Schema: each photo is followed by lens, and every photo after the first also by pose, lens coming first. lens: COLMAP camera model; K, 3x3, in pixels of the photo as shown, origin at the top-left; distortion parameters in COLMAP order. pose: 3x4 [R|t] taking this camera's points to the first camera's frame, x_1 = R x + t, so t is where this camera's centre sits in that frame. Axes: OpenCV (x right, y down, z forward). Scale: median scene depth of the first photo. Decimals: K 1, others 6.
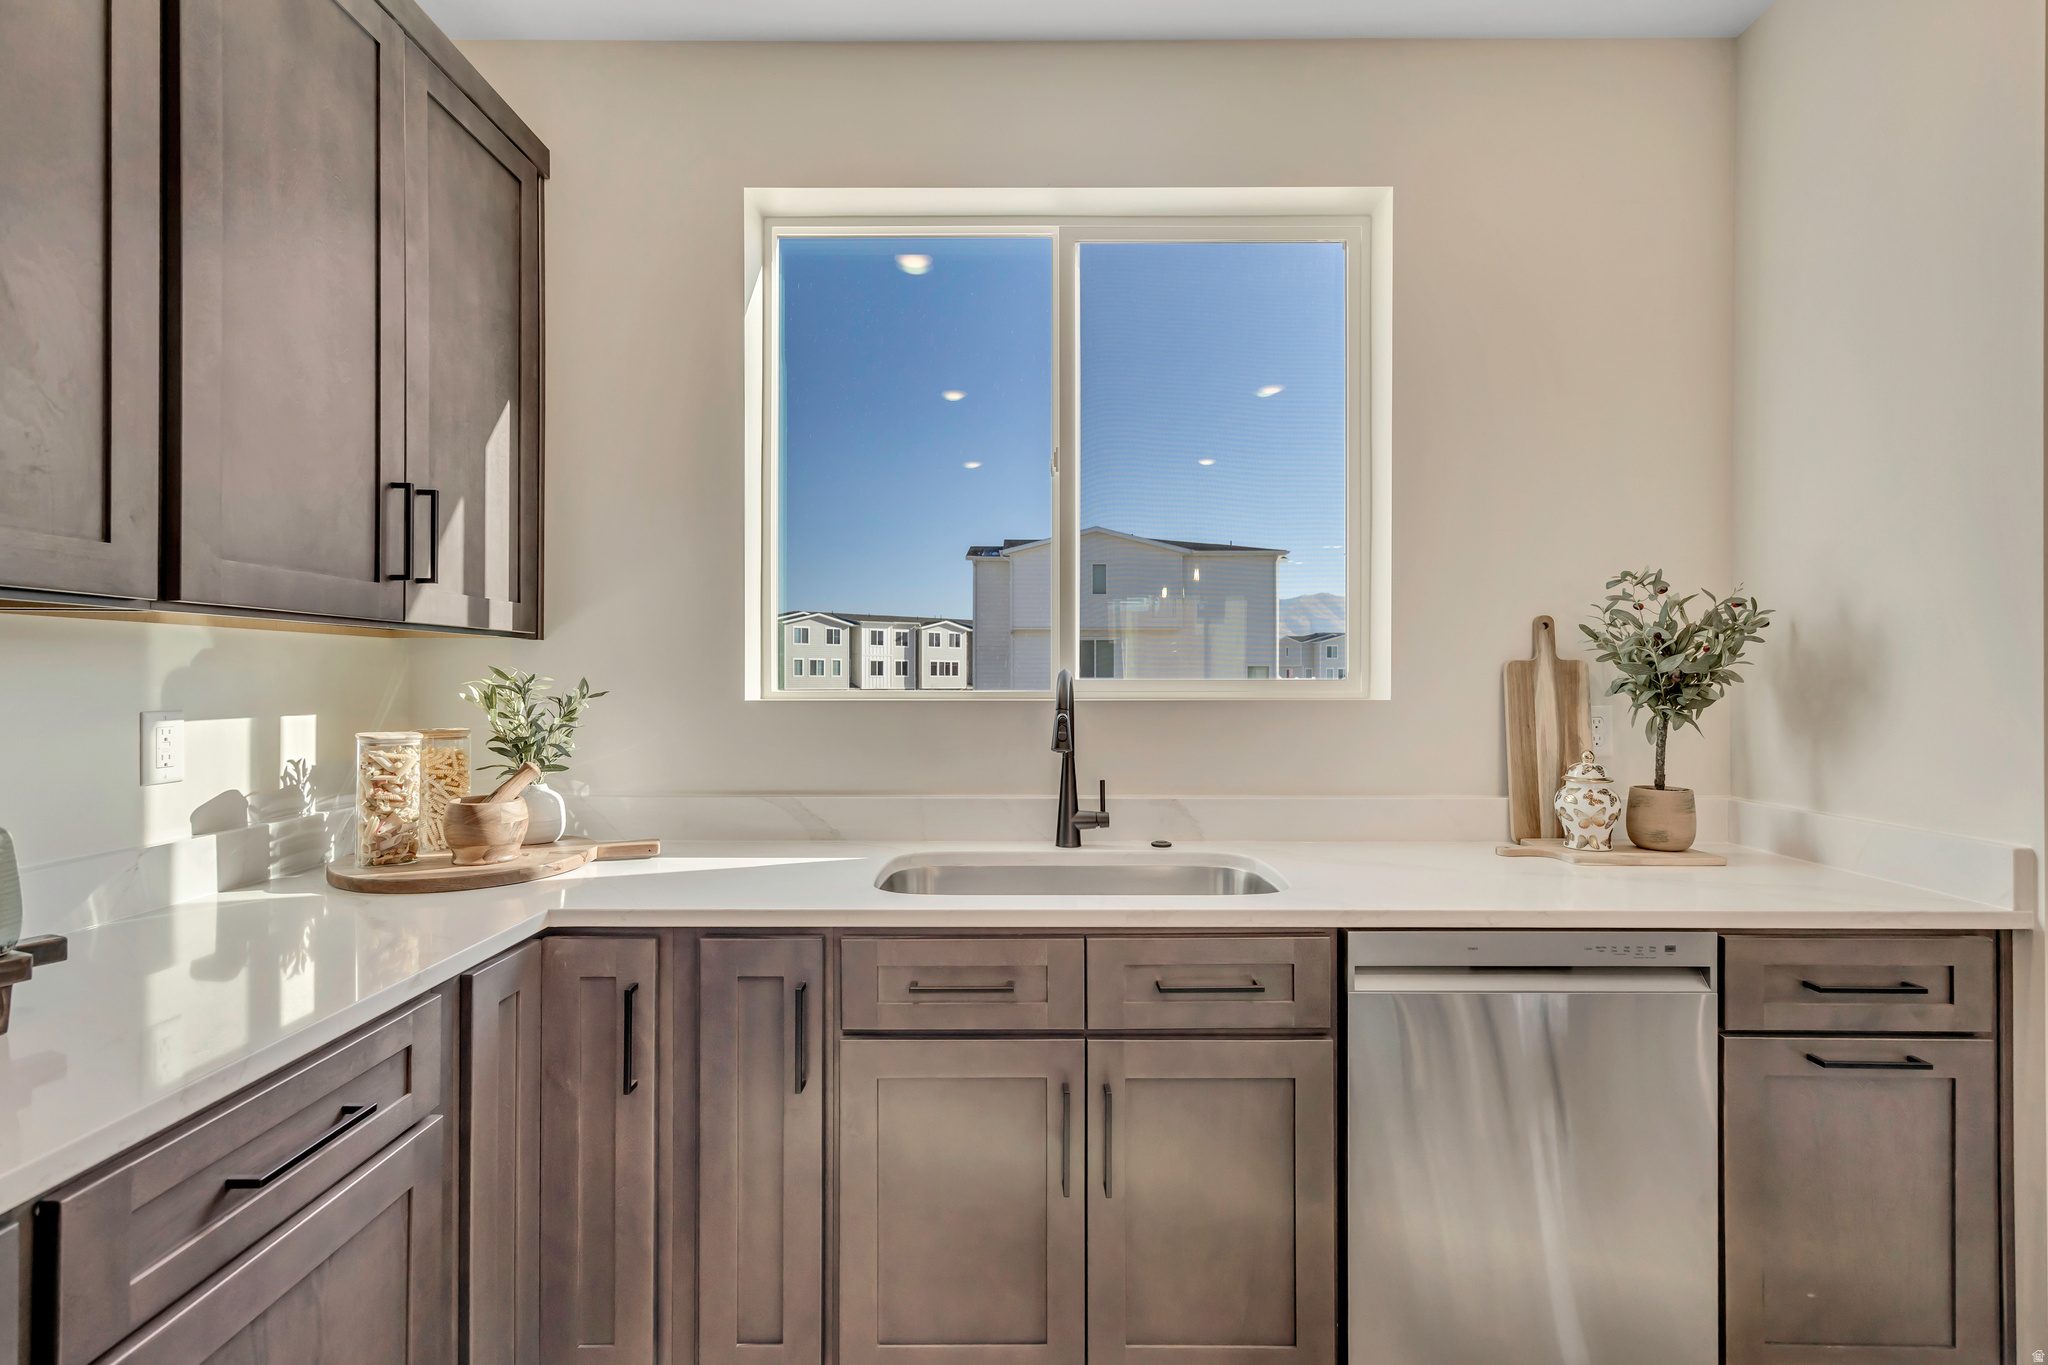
lens RADIAL K [[937.3, 0, 1005.6], [0, 937.3, 680.6], [0, 0, 1]] dist [0.004448, 0.000494]
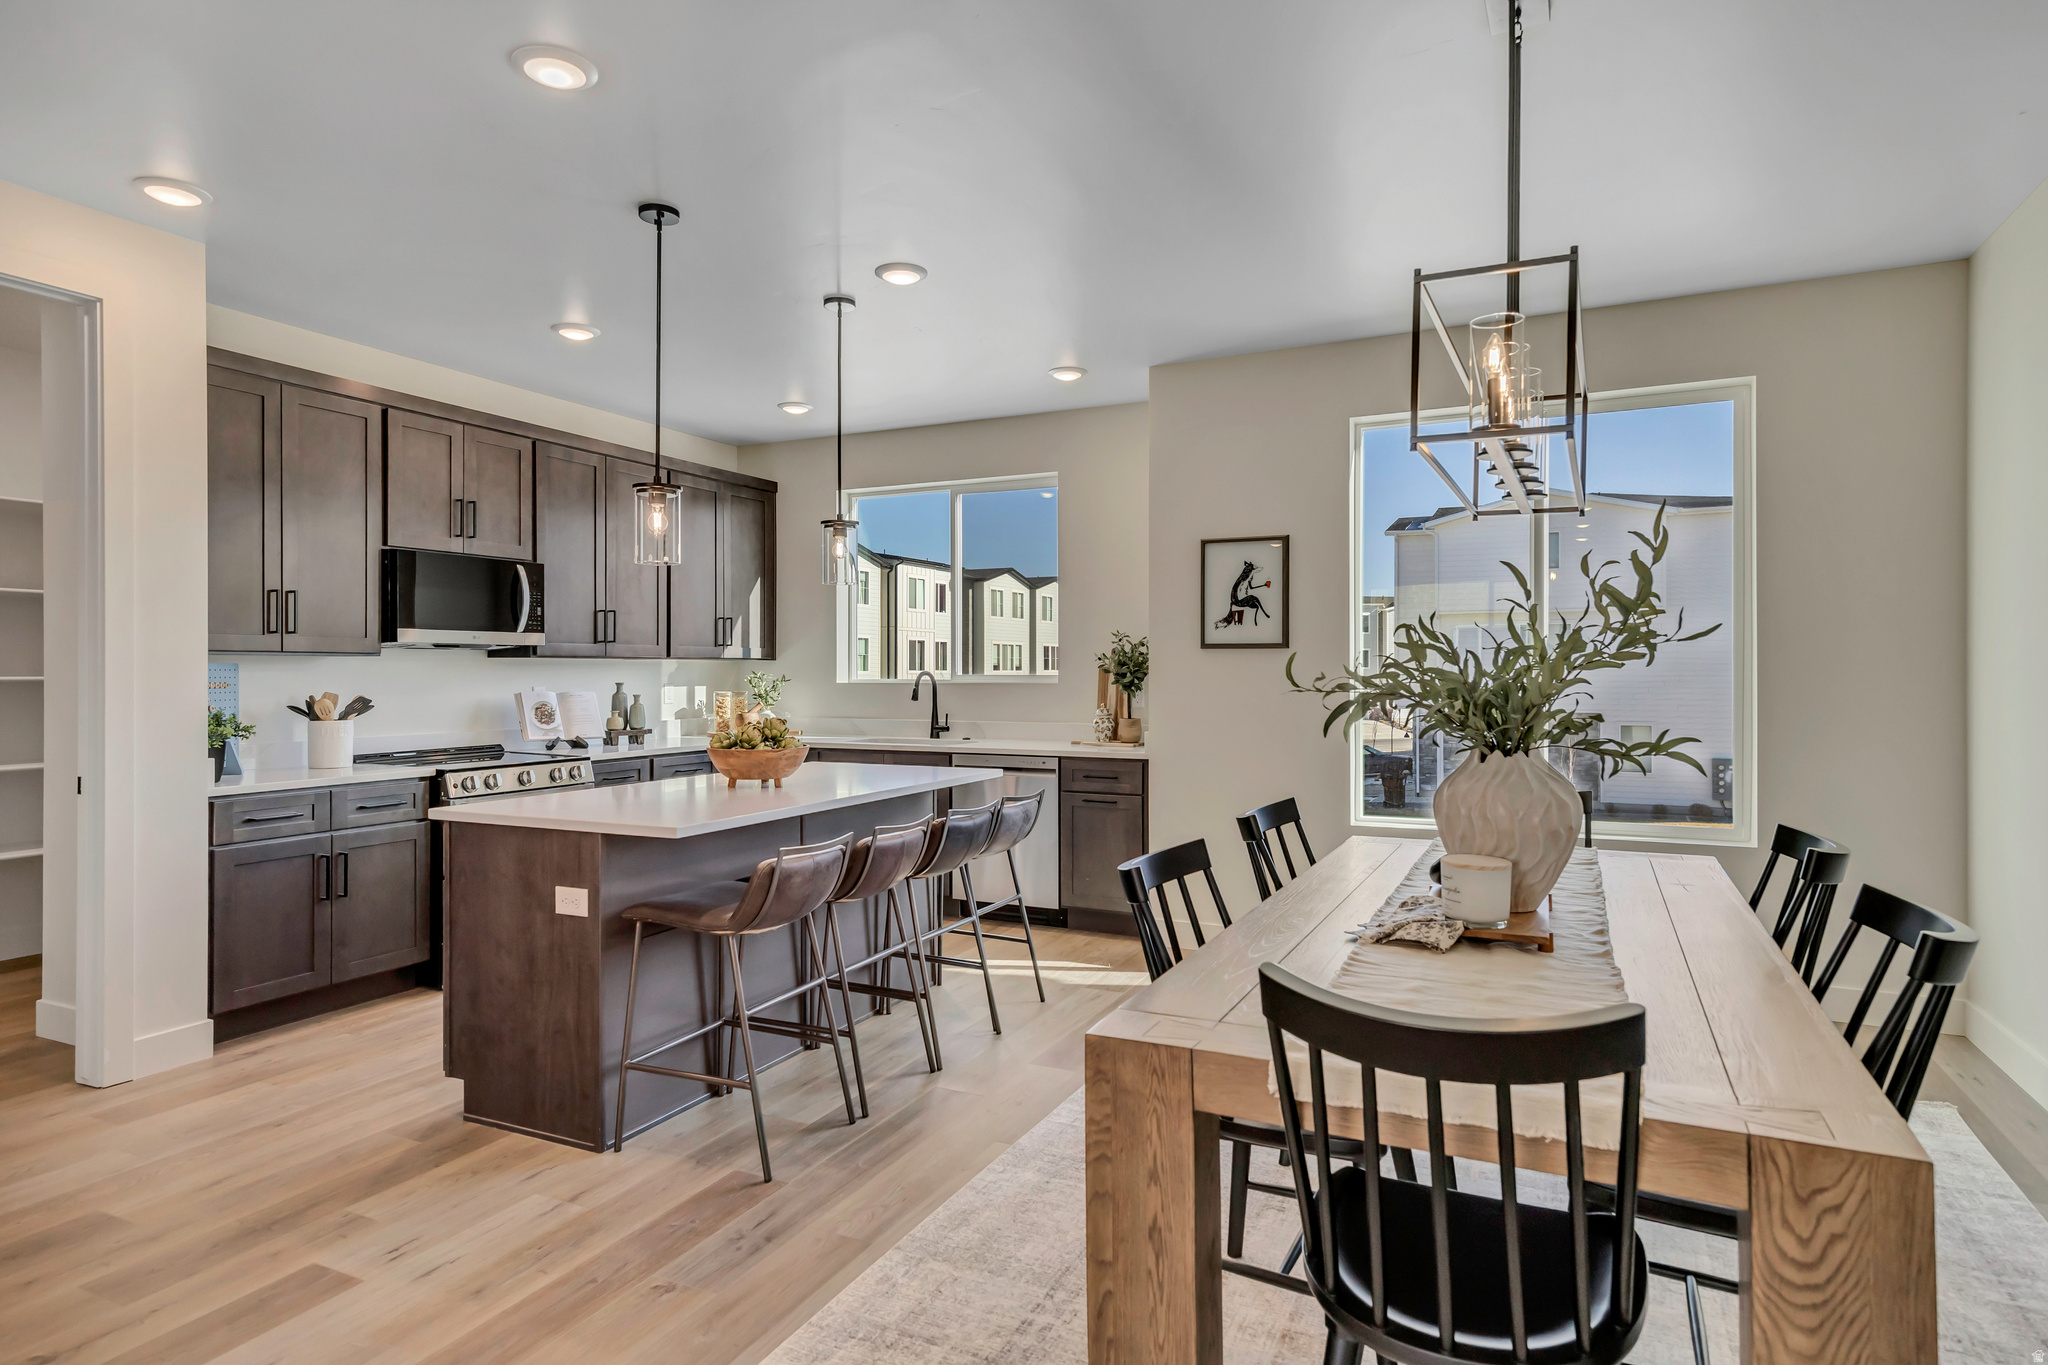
lens RADIAL K [[1126.3, 0, 1024.0], [0, 1126.3, 682.5], [0, 0, 1]] dist [0.001256, 0.000318]
pose [[0.908096, 0.003160, -0.418749, 1.761391], [0.000834, 0.999956, 0.009355, -0.009640], [0.418761, -0.008844, 0.908054, -1.919361]]
